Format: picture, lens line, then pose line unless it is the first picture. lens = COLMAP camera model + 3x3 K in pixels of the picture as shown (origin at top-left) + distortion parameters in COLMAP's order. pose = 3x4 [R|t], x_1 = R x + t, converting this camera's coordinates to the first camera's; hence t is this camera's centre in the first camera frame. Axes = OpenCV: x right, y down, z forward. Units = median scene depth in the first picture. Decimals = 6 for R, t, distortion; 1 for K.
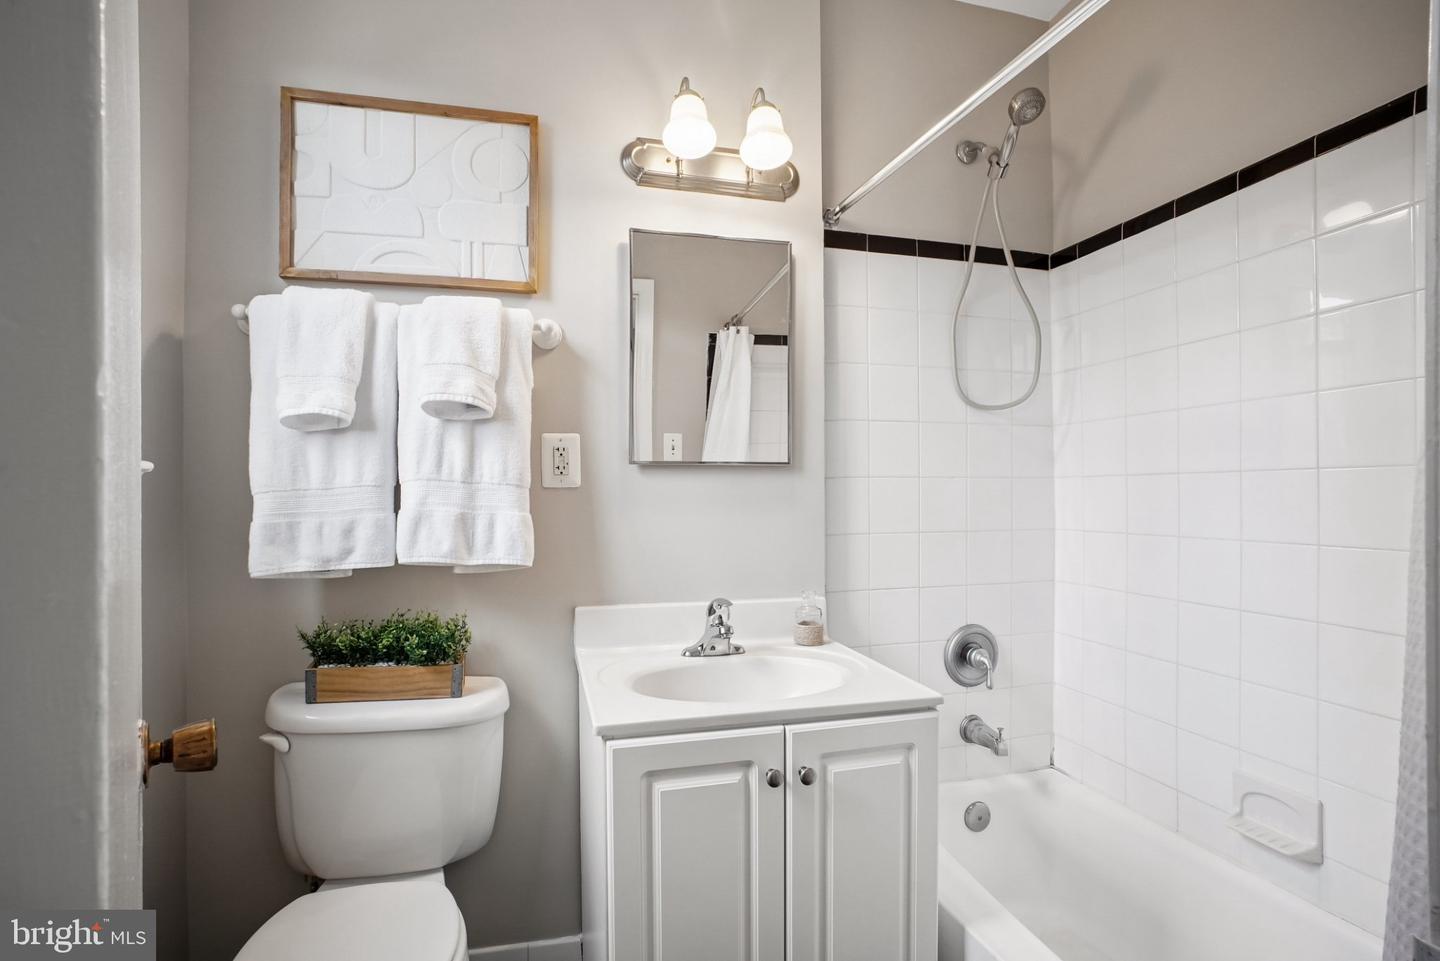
lens RADIAL K [[697.6, 0, 712.8], [0, 697.6, 494.2], [0, 0, 1]] dist [-0.048217, 0.030656]
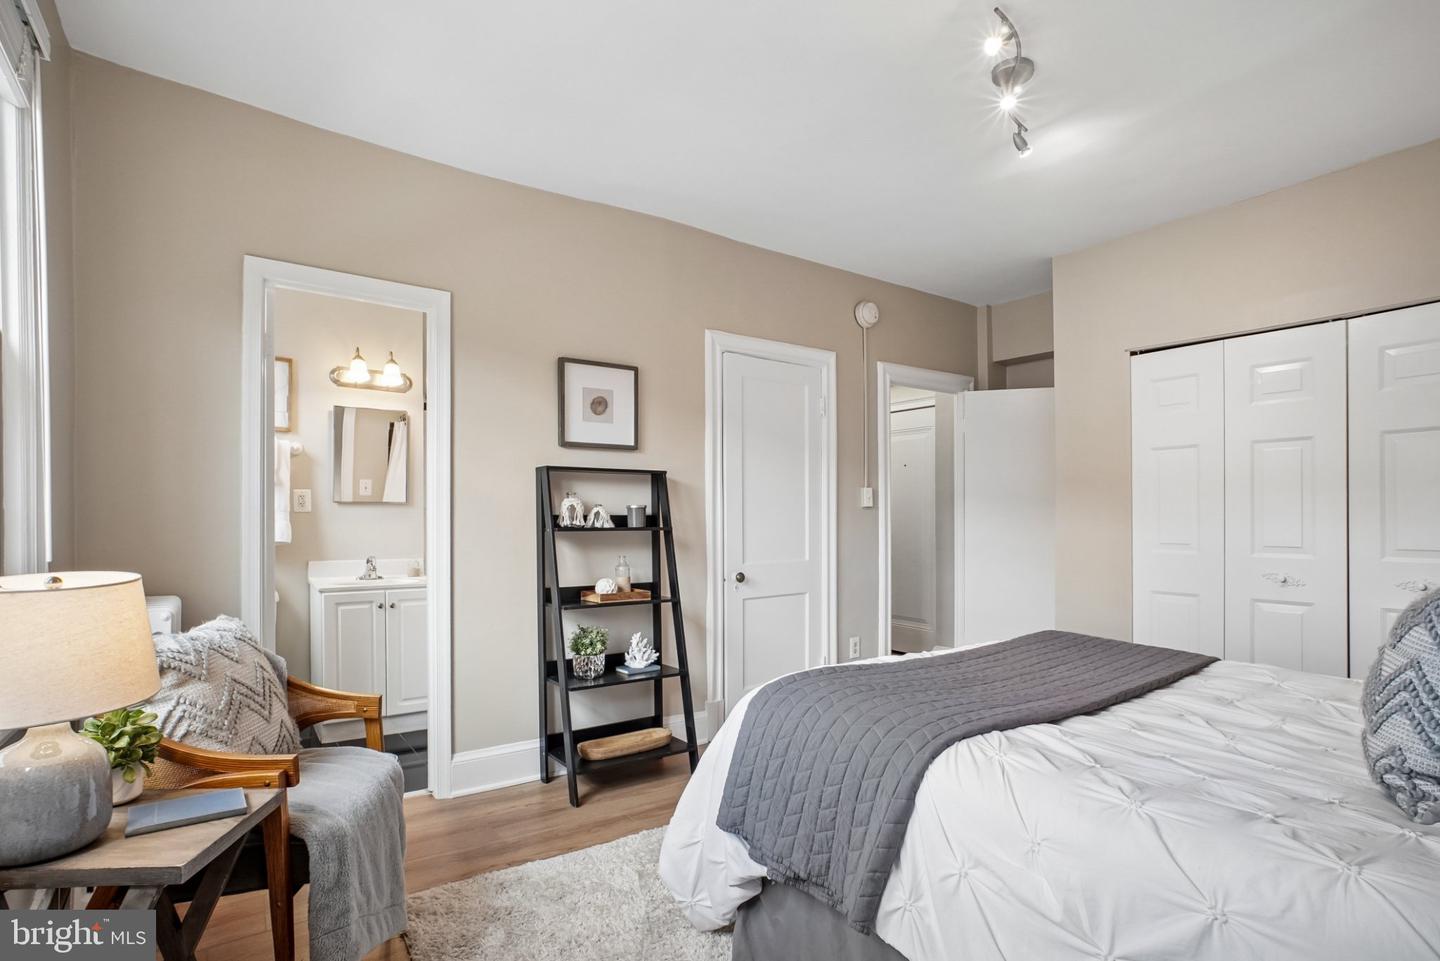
lens RADIAL K [[697.6, 0, 712.8], [0, 697.6, 494.2], [0, 0, 1]] dist [-0.048217, 0.030656]
pose [[0.938577, 0.001877, 0.345066, 0.293400], [0.004064, 0.999856, -0.016492, -0.026787], [-0.345047, 0.016882, 0.938434, -1.725308]]
